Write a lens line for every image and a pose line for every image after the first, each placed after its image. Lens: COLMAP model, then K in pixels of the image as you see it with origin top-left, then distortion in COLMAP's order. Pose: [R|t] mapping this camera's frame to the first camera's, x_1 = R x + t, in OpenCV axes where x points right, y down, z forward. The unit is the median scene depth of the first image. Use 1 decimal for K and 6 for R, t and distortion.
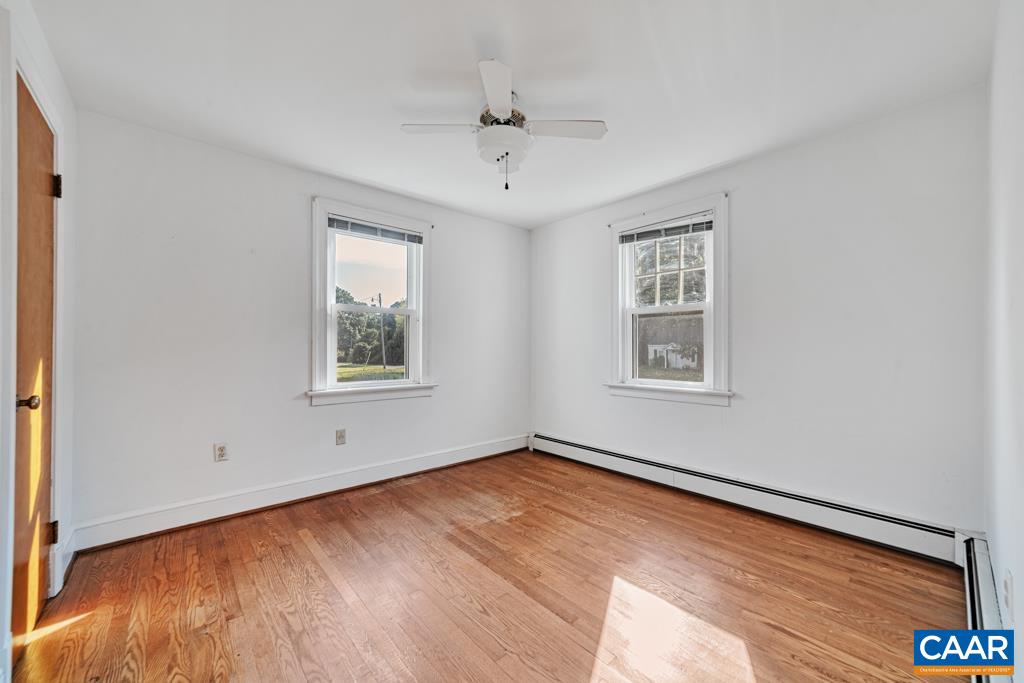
lens RADIAL K [[392.3, 0, 516.9], [0, 392.3, 342.5], [0, 0, 1]] dist [-0.003467, 0.000073]
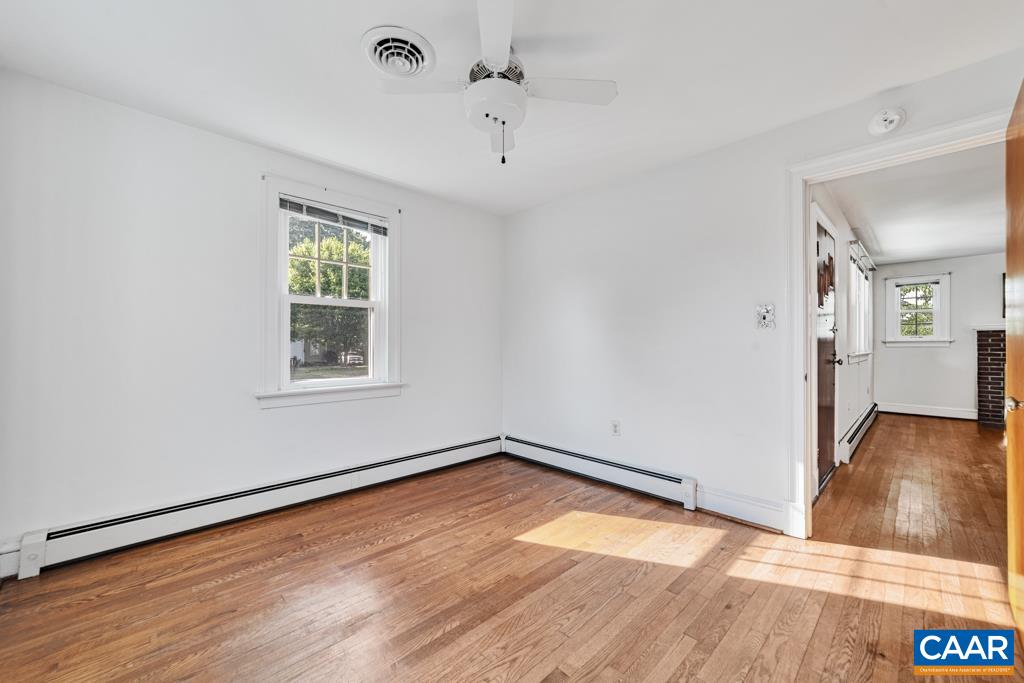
lens RADIAL K [[394.2, 0, 512.4], [0, 394.2, 340.5], [0, 0, 1]] dist [-0.021156, 0.008139]
pose [[-0.029027, 0.010274, 0.999526, -0.747614], [-0.011802, 0.999874, -0.010620, 0.012771], [-0.999509, -0.012104, -0.028902, 0.837688]]
